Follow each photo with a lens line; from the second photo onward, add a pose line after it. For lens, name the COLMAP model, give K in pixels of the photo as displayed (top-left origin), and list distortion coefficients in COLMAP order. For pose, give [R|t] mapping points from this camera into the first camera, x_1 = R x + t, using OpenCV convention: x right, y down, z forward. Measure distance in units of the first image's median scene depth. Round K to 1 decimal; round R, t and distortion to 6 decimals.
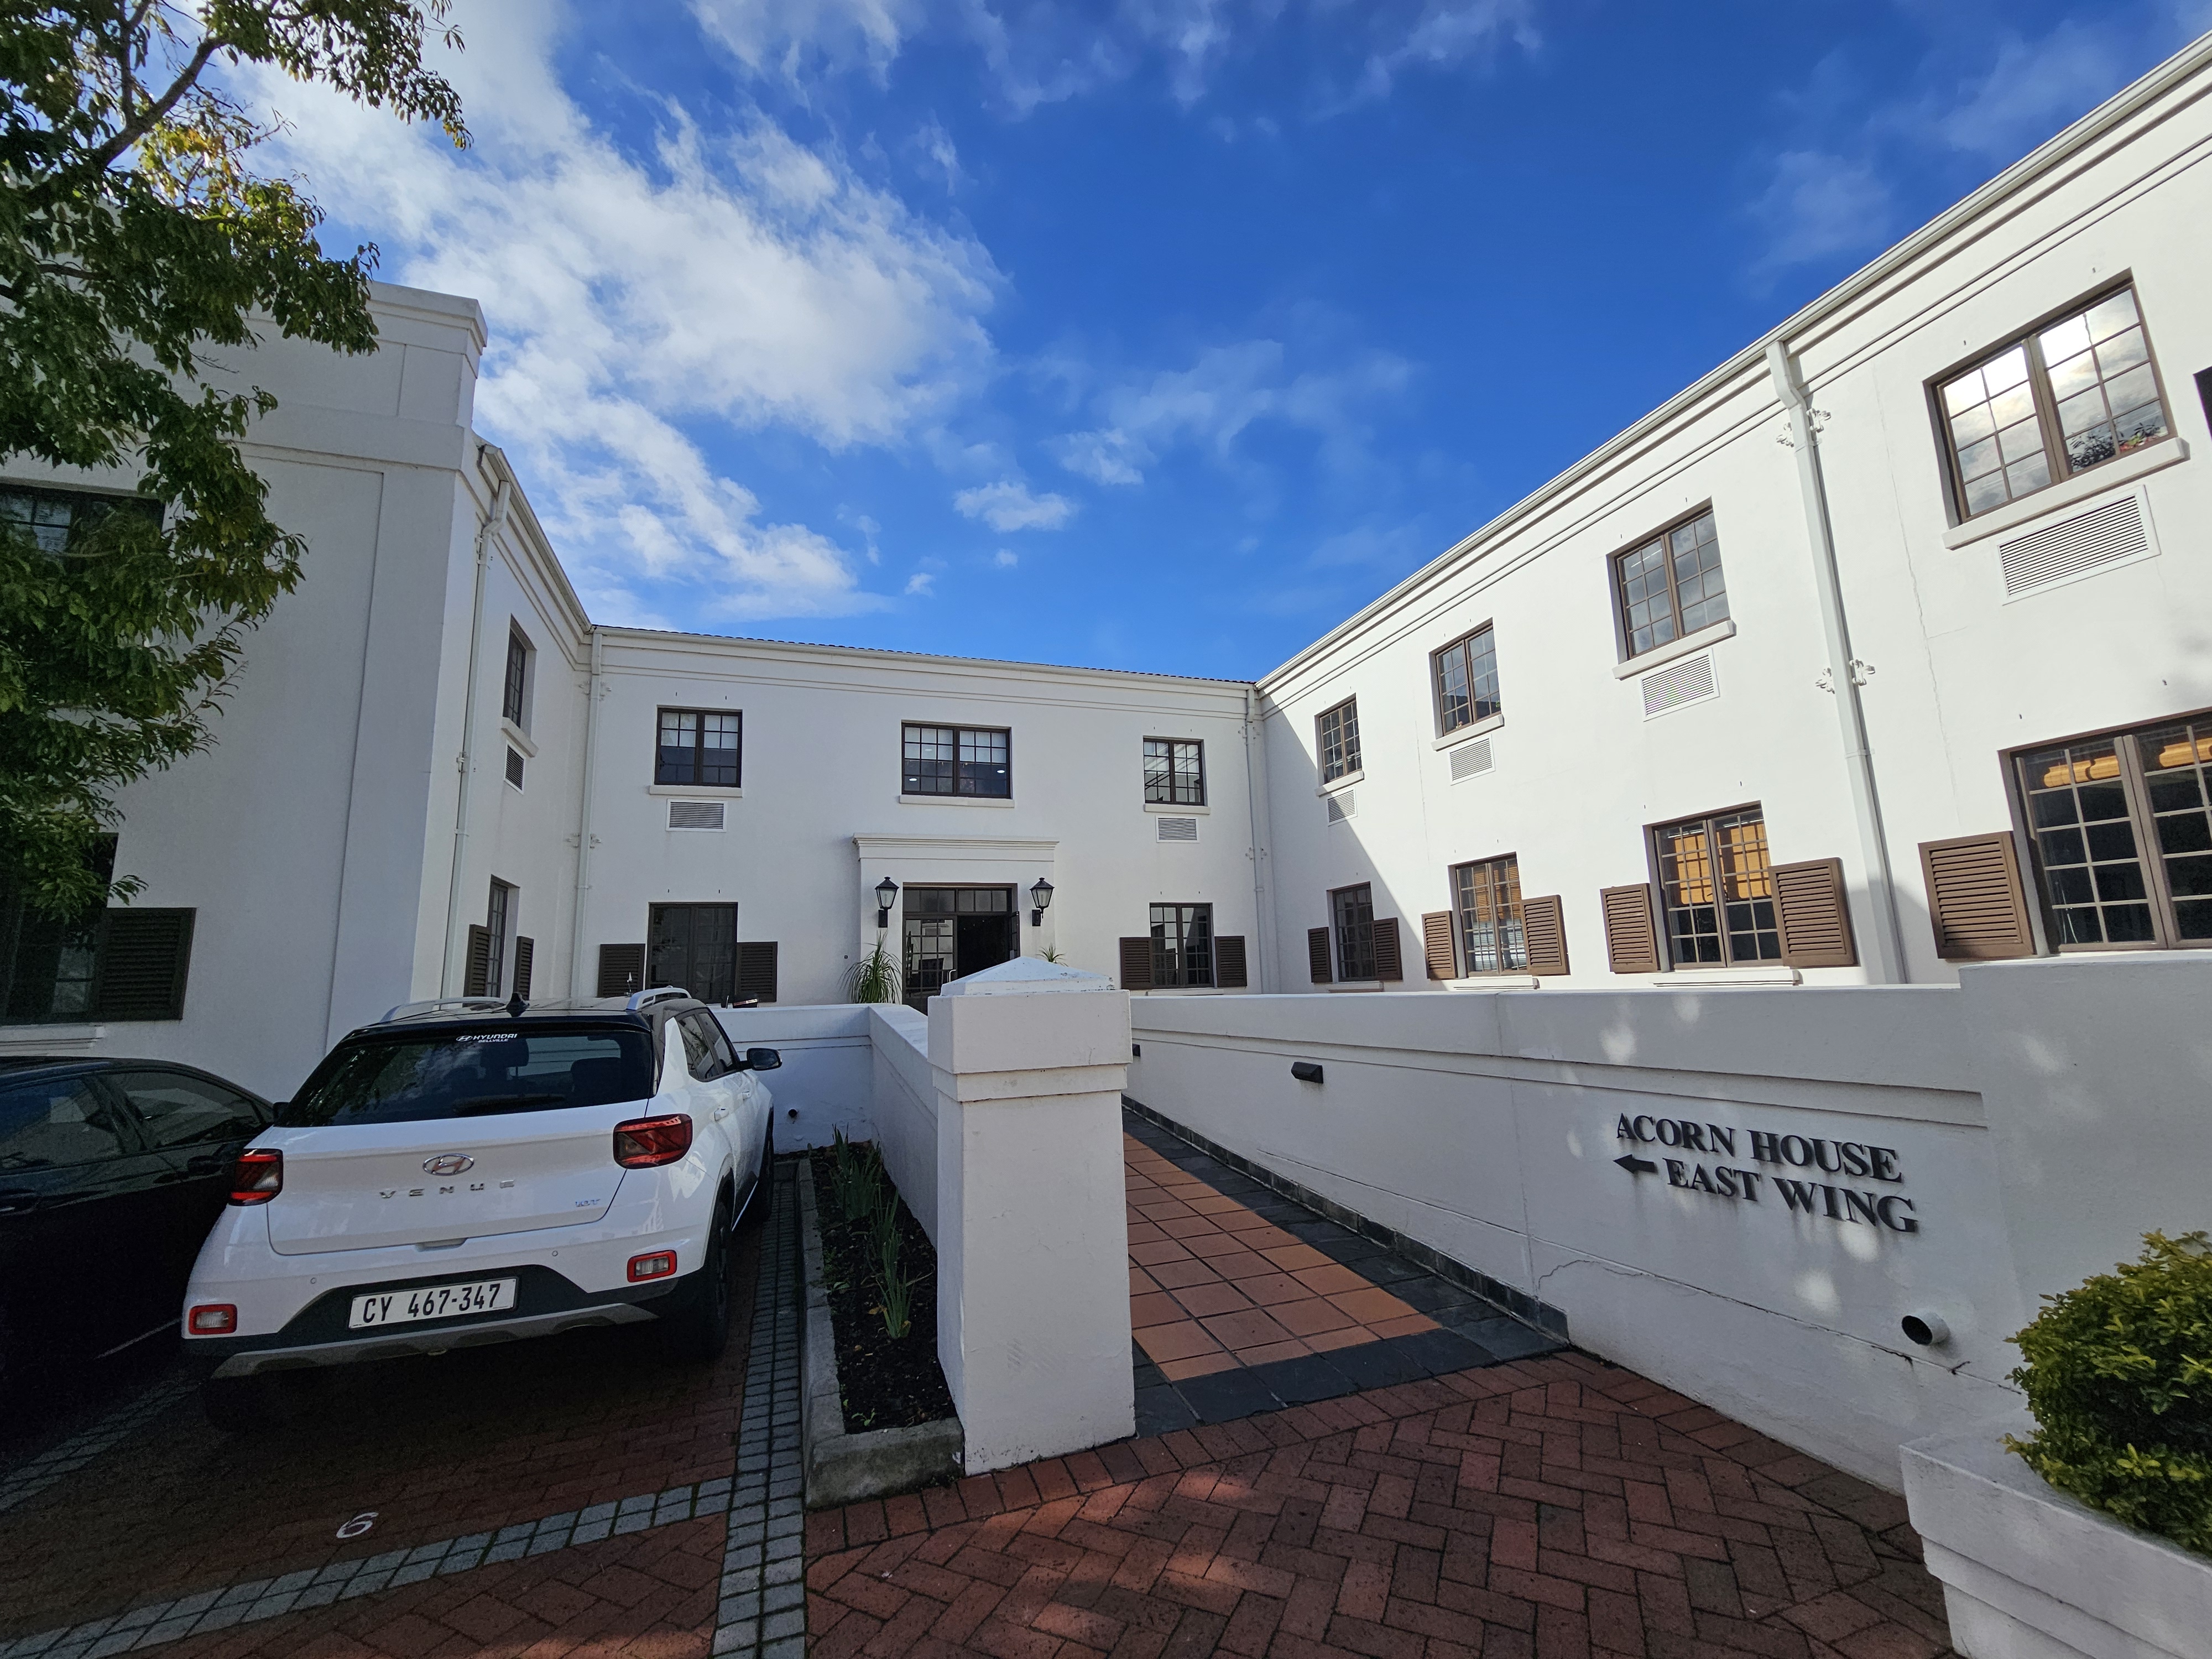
lens RADIAL K [[910.5, 0, 1106.9], [0, 910.5, 832.2], [0, 0, 1]] dist [-0.000645, -0.000169]
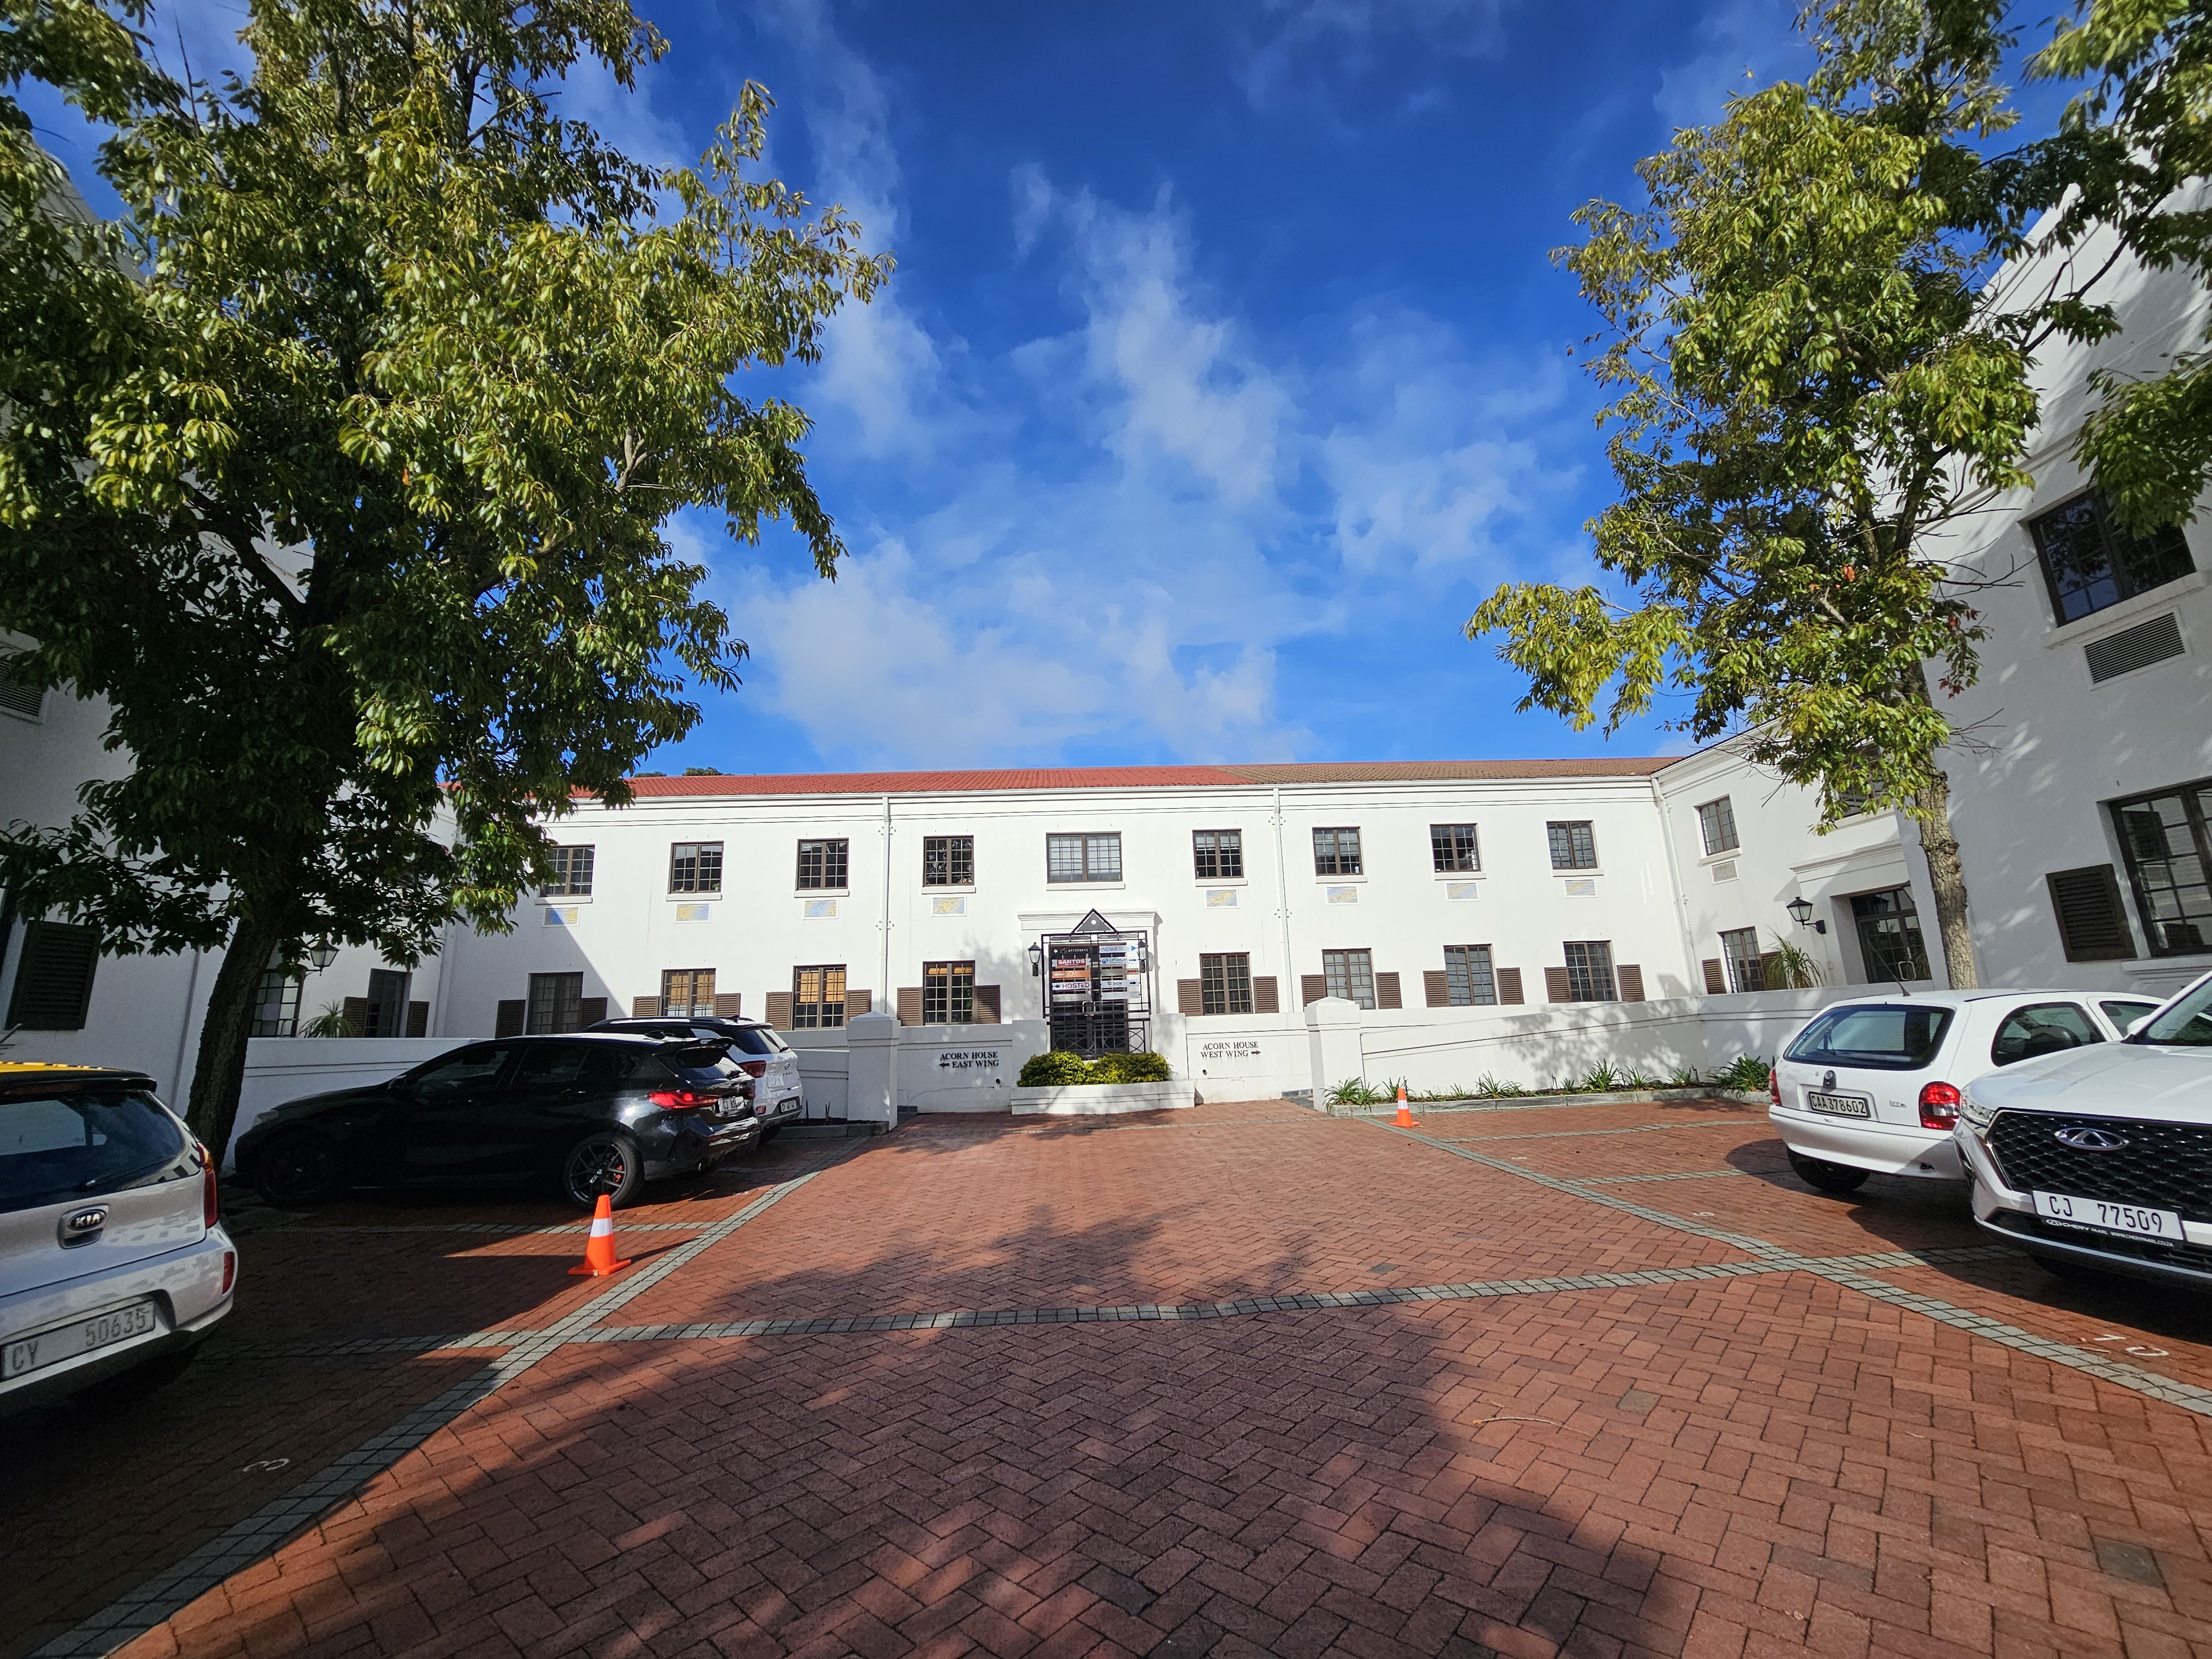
lens RADIAL K [[910.5, 0, 1092.2], [0, 910.5, 831.9], [0, 0, 1]] dist [-0.000645, -0.000169]
pose [[0.290150, 0.232559, 0.928294, -1.582349], [-0.142116, 0.969738, -0.198521, 0.016491], [-0.946370, -0.074324, 0.314420, -0.441420]]
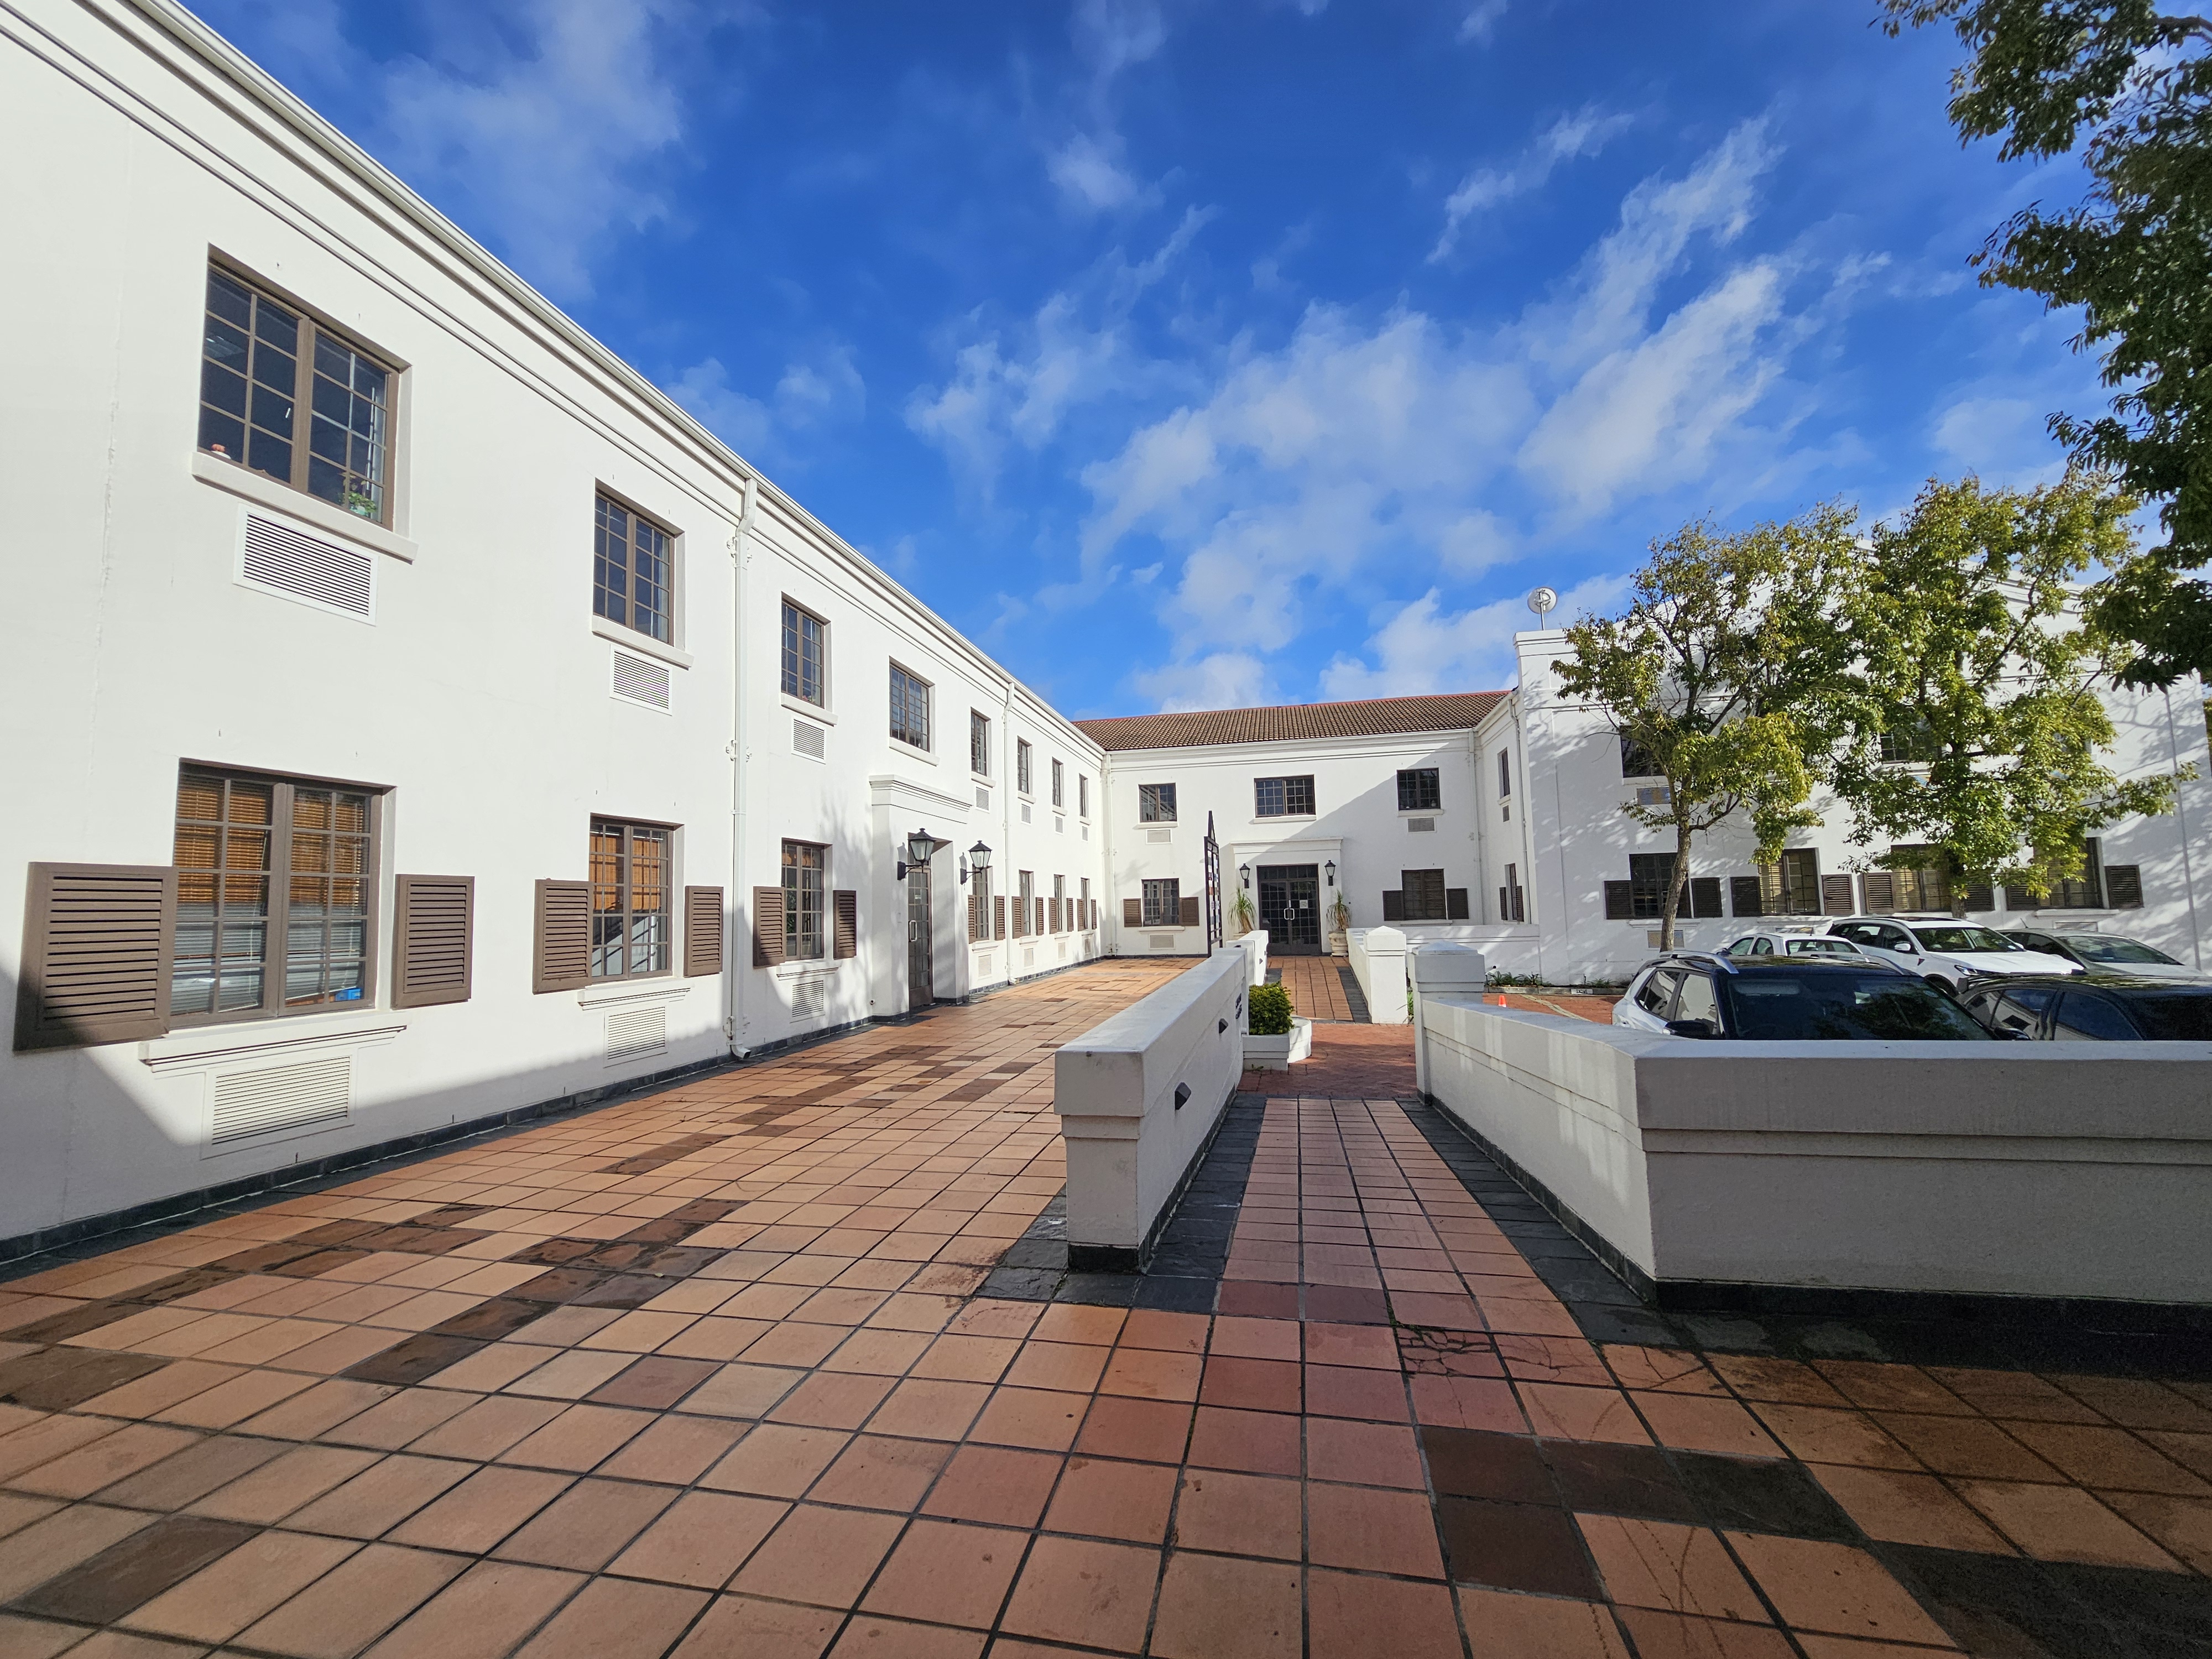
lens RADIAL K [[910.5, 0, 1115.7], [0, 910.5, 837.2], [0, 0, 1]] dist [-0.000645, -0.000169]
pose [[-0.825313, 0.113525, 0.553145, -0.330695], [-0.036628, 0.966756, -0.253063, 0.245571], [-0.563486, -0.229116, -0.793719, 1.611496]]
